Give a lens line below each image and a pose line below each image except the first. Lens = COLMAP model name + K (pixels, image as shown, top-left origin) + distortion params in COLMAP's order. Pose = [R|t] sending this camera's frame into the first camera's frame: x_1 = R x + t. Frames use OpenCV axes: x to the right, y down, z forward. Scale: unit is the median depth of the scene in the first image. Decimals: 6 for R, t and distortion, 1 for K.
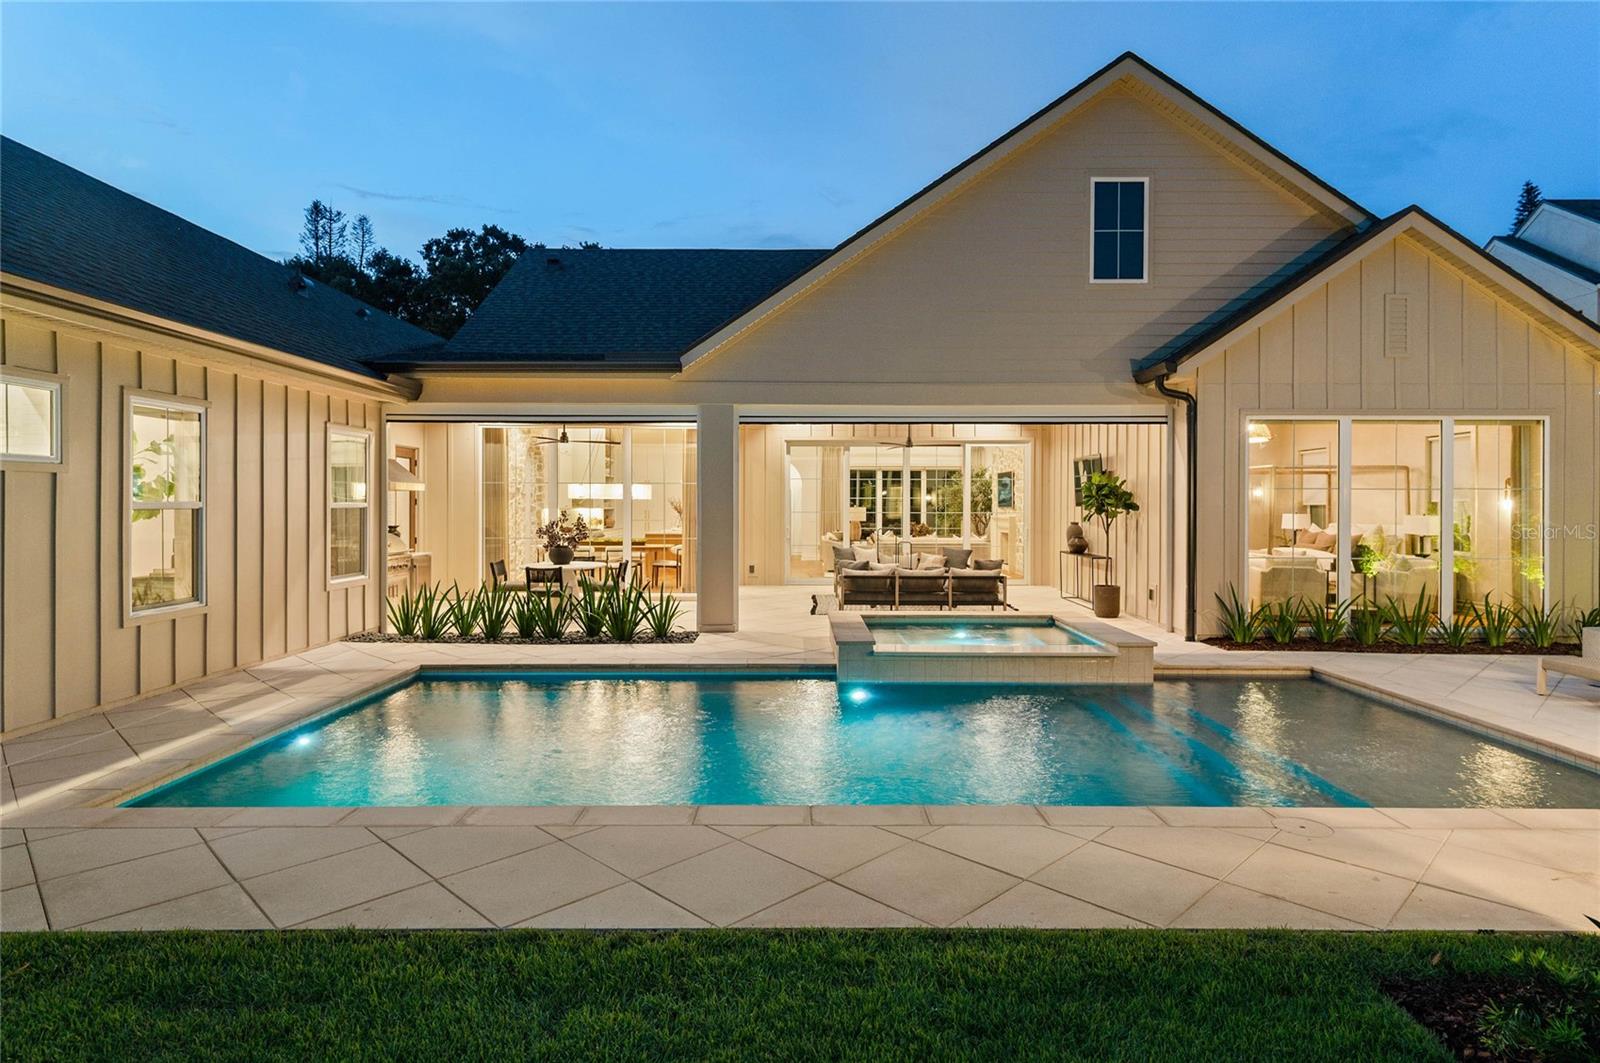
lens RADIAL K [[875.0, 0, 799.1], [0, 875.0, 519.9], [0, 0, 1]] dist [0.003347, 0.000419]
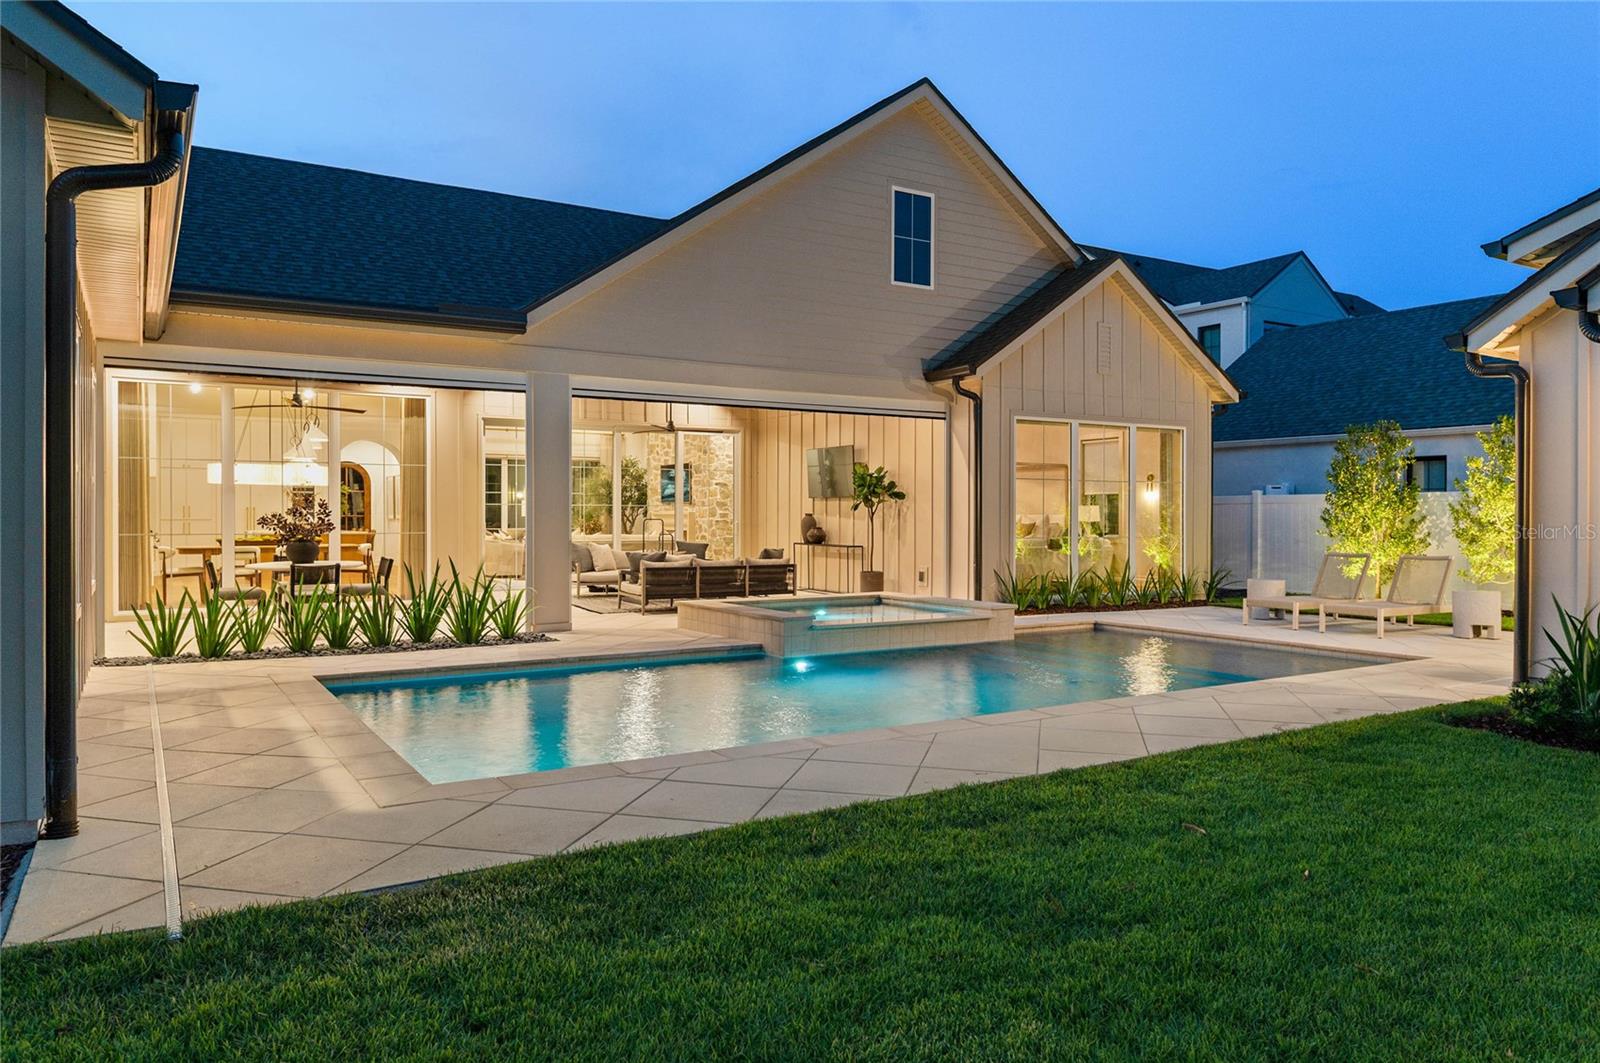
lens RADIAL K [[1107.9, 0, 801.6], [0, 1107.9, 536.3], [0, 0, 1]] dist [0.005723, -0.000351]
pose [[0.838337, -0.011274, 0.545035, -0.501473], [0.010492, 0.999935, 0.004547, 0.030036], [-0.545051, 0.001906, 0.838401, -0.074230]]
